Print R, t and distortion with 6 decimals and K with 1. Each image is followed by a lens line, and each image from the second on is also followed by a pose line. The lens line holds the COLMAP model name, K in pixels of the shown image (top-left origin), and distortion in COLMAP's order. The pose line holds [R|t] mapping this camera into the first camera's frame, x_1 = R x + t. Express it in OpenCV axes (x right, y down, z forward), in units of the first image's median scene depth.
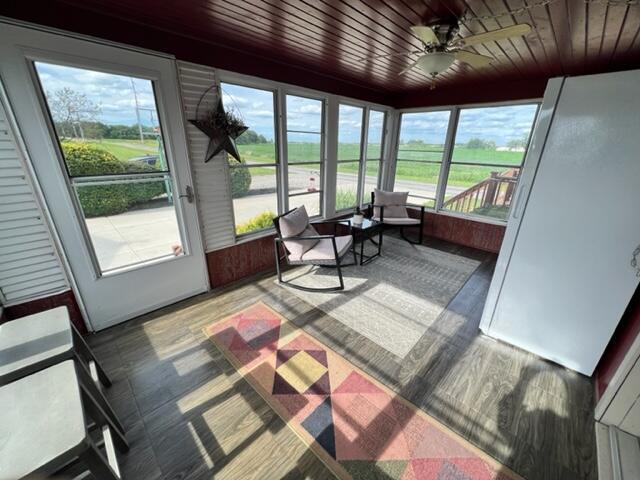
lens RADIAL K [[256.4, 0, 320.0], [0, 256.4, 240.0], [0, 0, 1]] dist [0.001553, 0.000235]
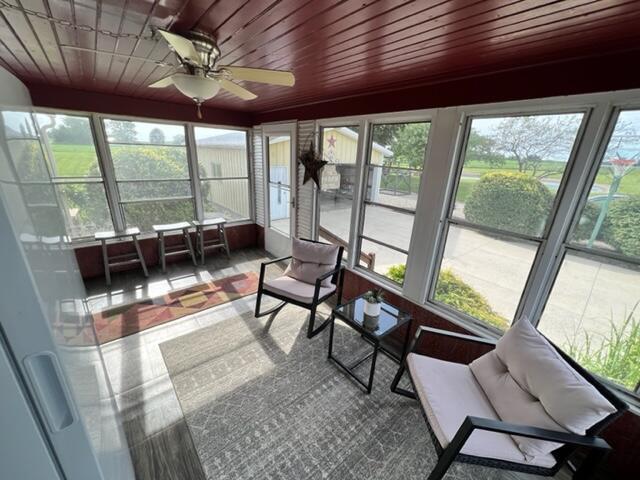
lens RADIAL K [[256.4, 0, 320.0], [0, 256.4, 240.0], [0, 0, 1]] dist [0.001553, 0.000235]
pose [[-0.104601, 0.303234, -0.947158, 1.249041], [-0.393293, 0.862133, 0.319447, -0.661586], [0.913443, 0.405925, 0.029080, 1.455958]]
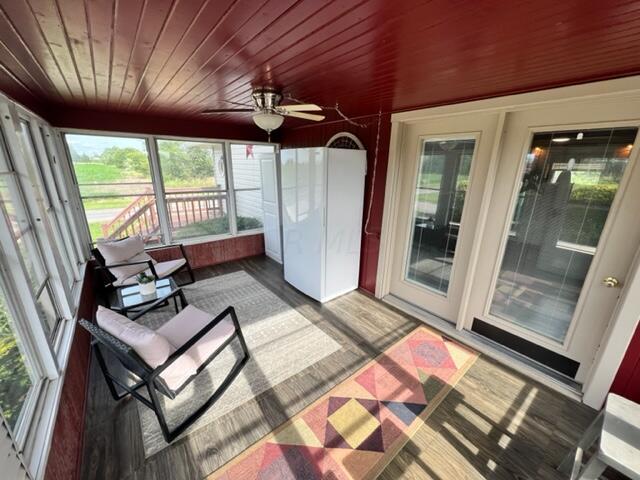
lens RADIAL K [[256.4, 0, 320.0], [0, 256.4, 240.0], [0, 0, 1]] dist [0.001553, 0.000235]
pose [[0.132336, -0.299794, 0.944781, -0.761453], [0.333952, 0.910922, 0.242274, -0.390228], [-0.933254, 0.283450, 0.220665, 0.654996]]
